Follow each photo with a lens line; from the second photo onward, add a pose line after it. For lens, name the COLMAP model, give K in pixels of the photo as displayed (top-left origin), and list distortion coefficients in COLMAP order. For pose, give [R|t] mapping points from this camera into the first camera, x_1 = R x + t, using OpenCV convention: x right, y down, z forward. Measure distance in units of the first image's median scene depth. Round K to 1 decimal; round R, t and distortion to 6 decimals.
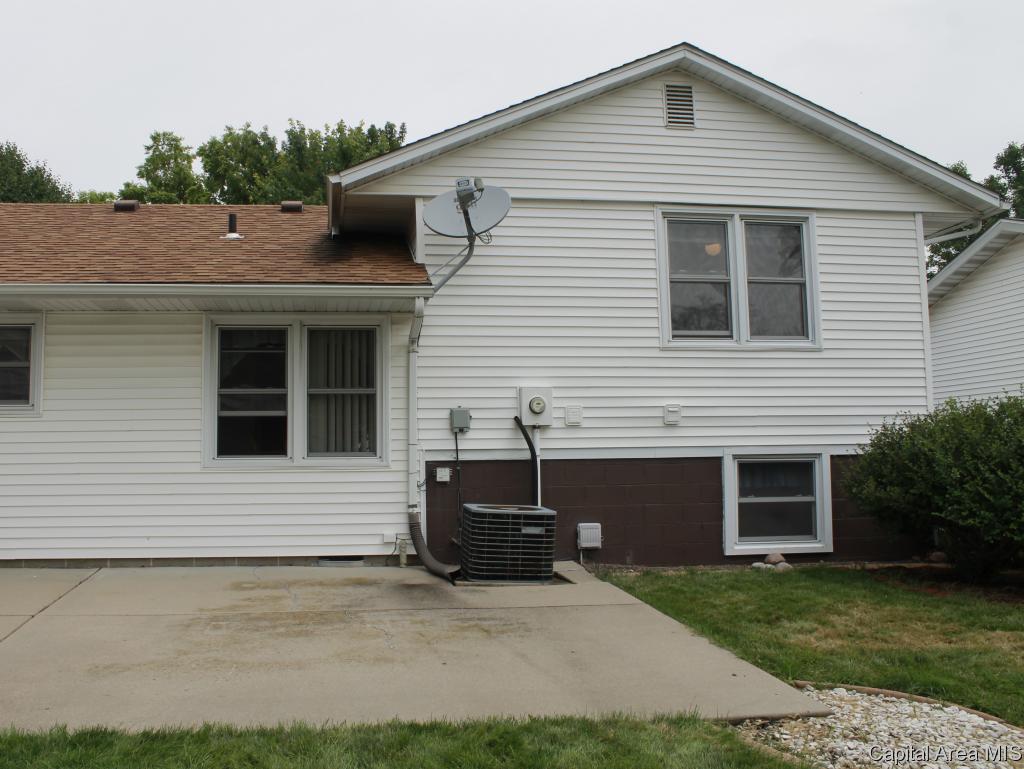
lens RADIAL K [[973.8, 0, 461.1], [0, 973.8, 384.3], [0, 0, 1]] dist [-0.179651, 0.207221]
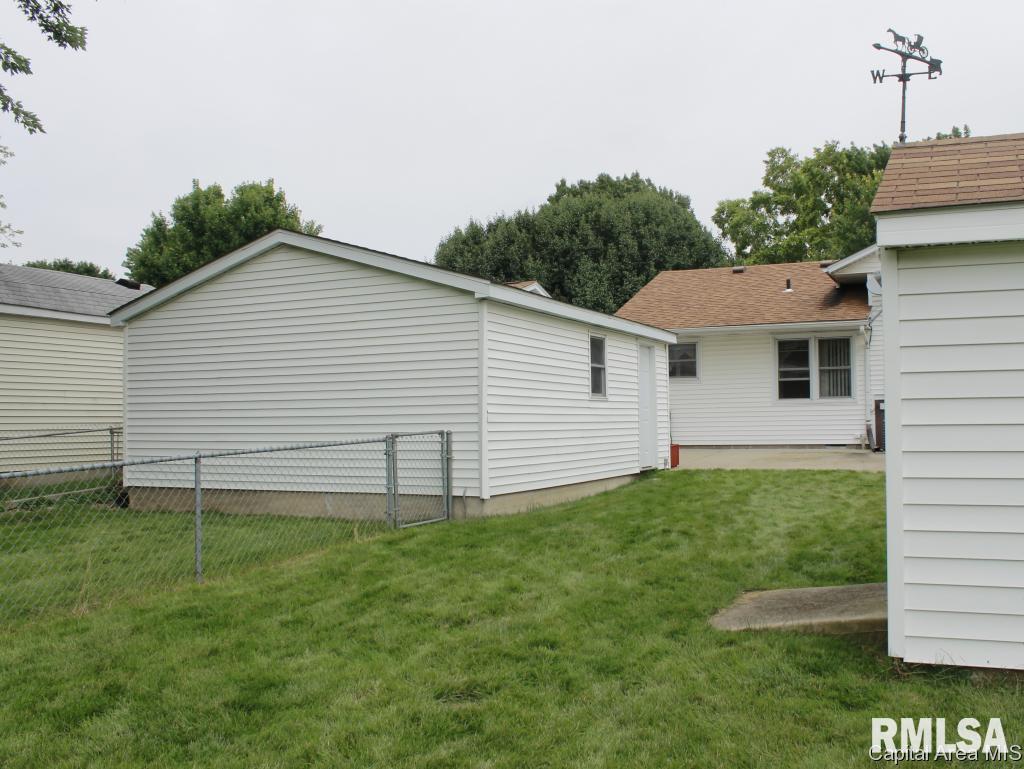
lens RADIAL K [[973.8, 0, 461.1], [0, 973.8, 384.3], [0, 0, 1]] dist [-0.179651, 0.207221]
pose [[0.792449, -0.017070, -0.609700, 0.501920], [0.041855, 0.998774, 0.026437, -0.046841], [0.608501, -0.046469, 0.792191, -1.165287]]
